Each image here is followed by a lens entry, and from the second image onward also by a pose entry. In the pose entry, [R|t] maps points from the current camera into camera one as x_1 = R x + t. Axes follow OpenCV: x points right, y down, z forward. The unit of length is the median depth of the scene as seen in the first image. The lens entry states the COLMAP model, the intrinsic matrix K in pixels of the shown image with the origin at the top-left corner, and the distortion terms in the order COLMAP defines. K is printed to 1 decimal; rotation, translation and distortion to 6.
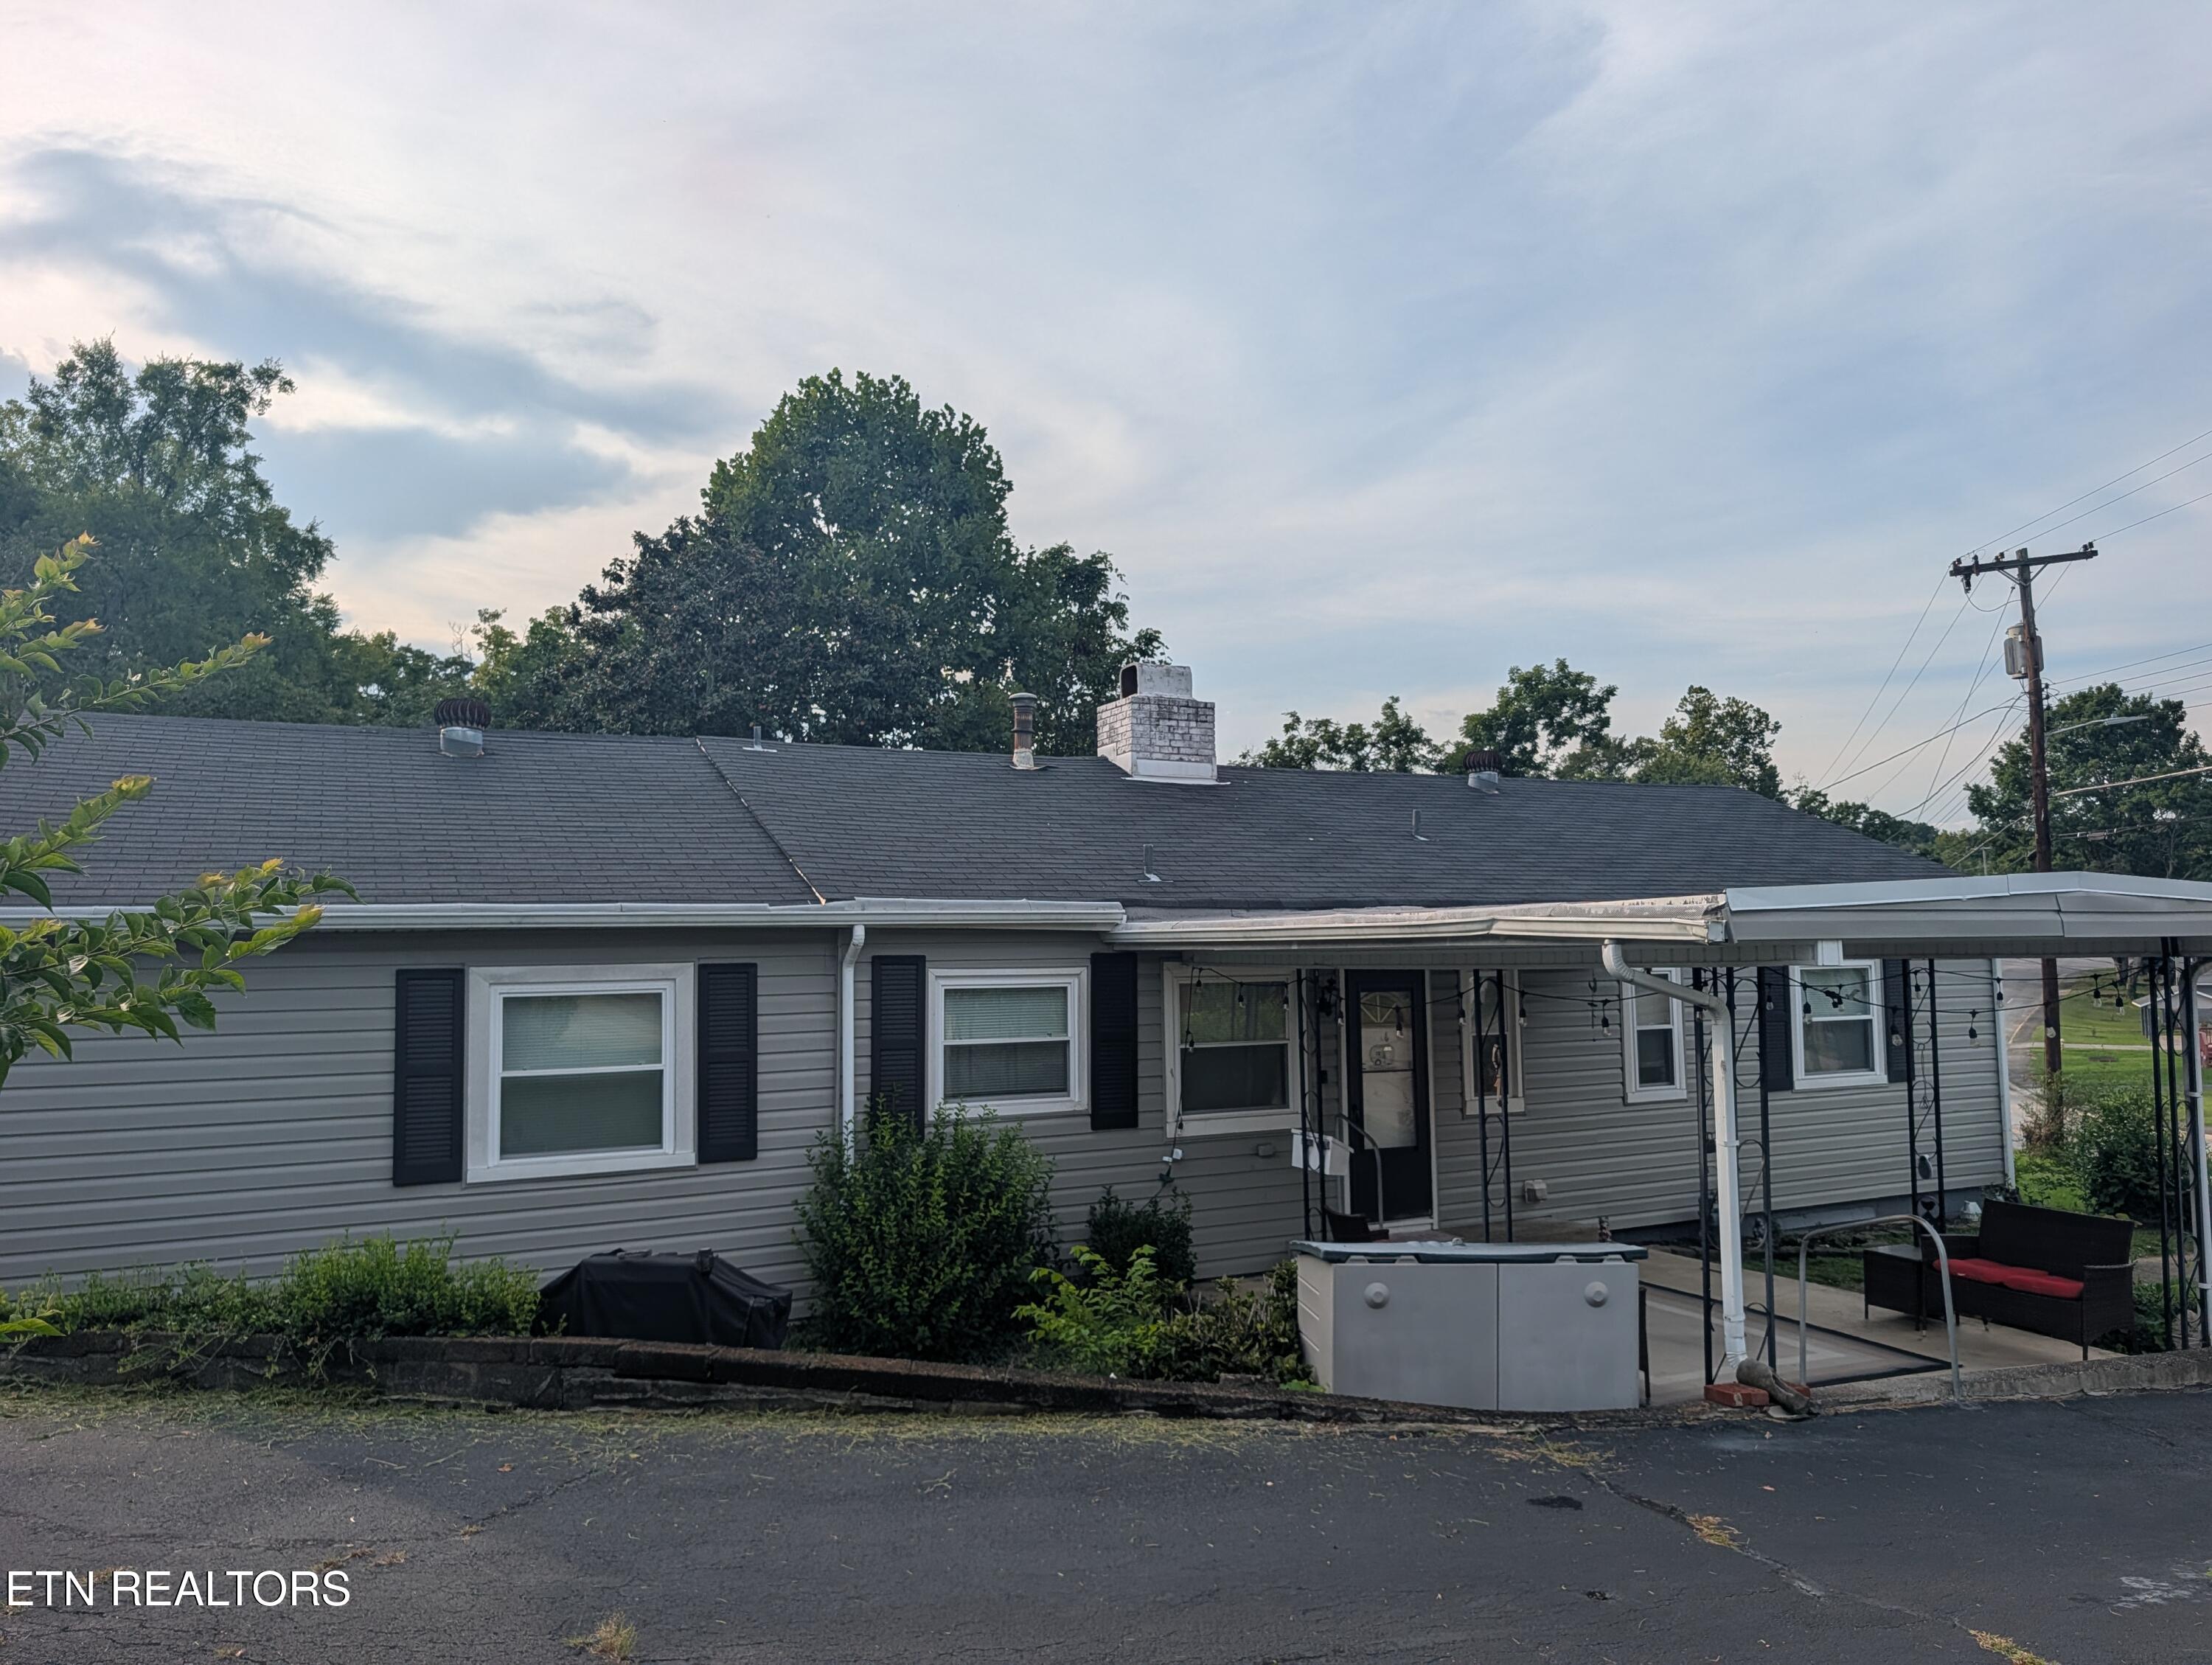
lens RADIAL K [[1585.6, 0, 1135.6], [0, 1585.6, 848.2], [0, 0, 1]] dist [0.029753, -0.035028]
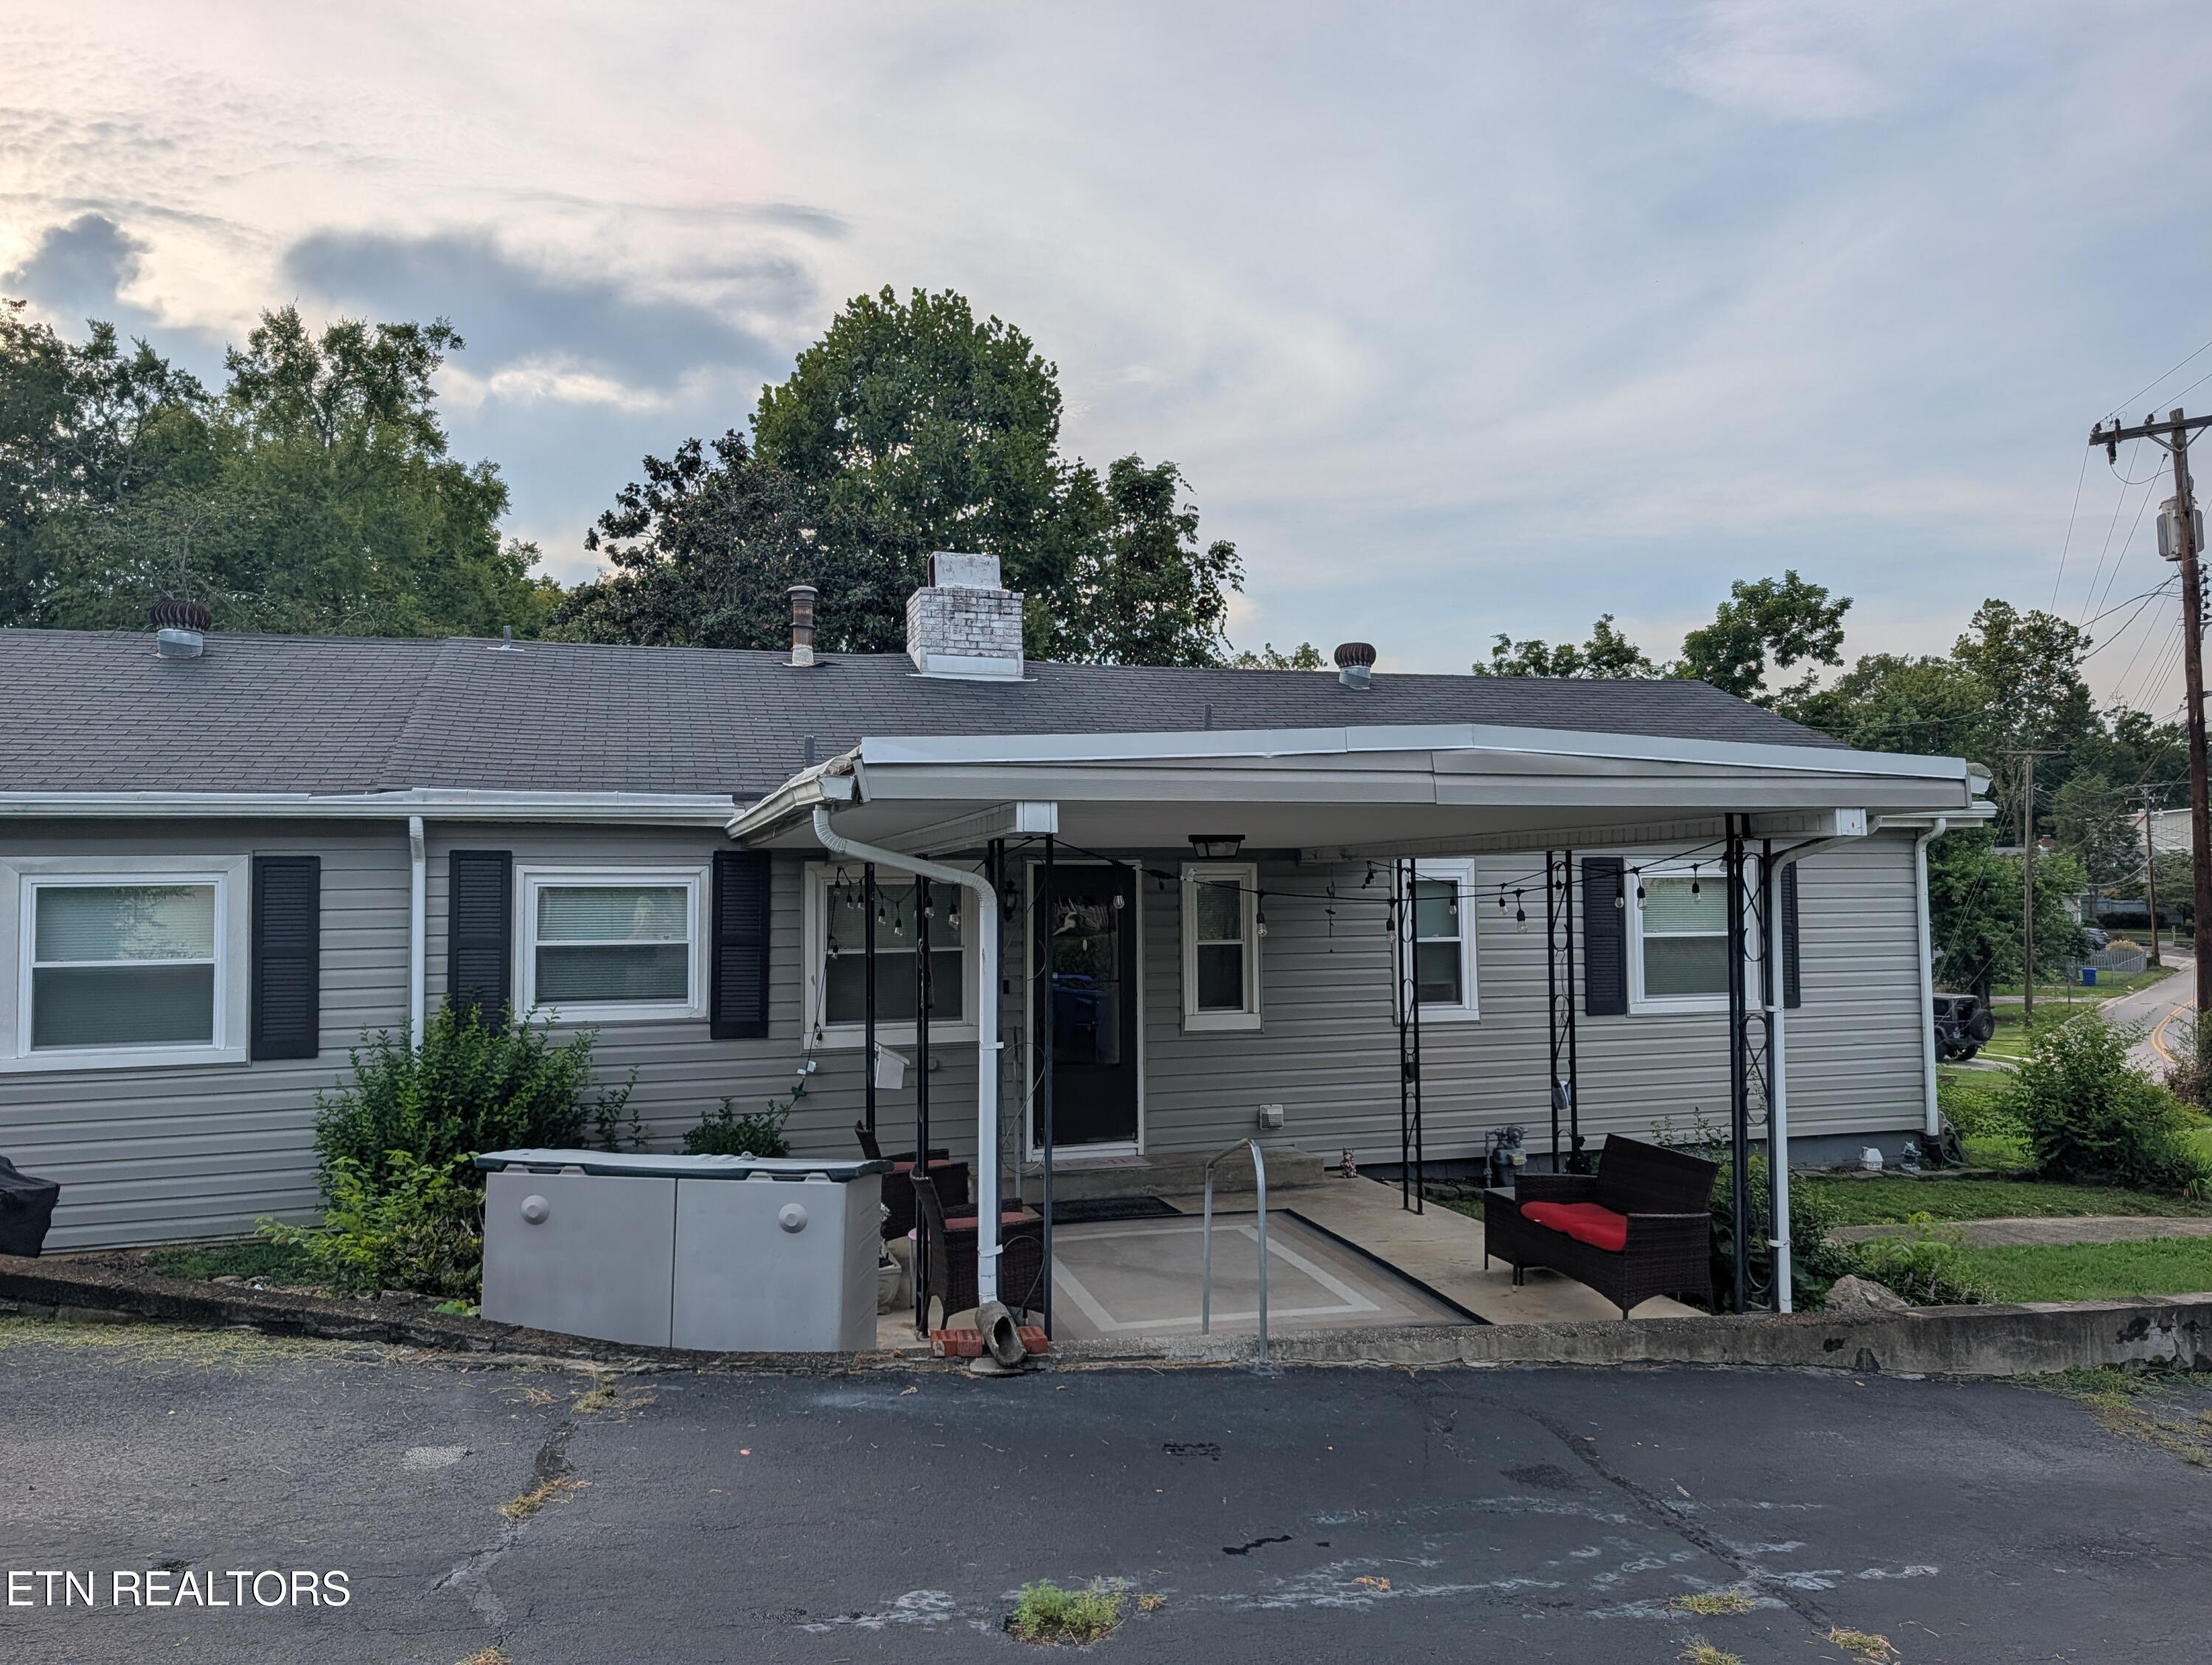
lens RADIAL K [[1597.1, 0, 1076.8], [0, 1597.1, 824.5], [0, 0, 1]] dist [0.008313, -0.000952]
pose [[0.985287, -0.002948, -0.170883, 0.343513], [0.007635, 0.999612, 0.026781, 0.027273], [0.170738, -0.027691, 0.984927, 0.108061]]
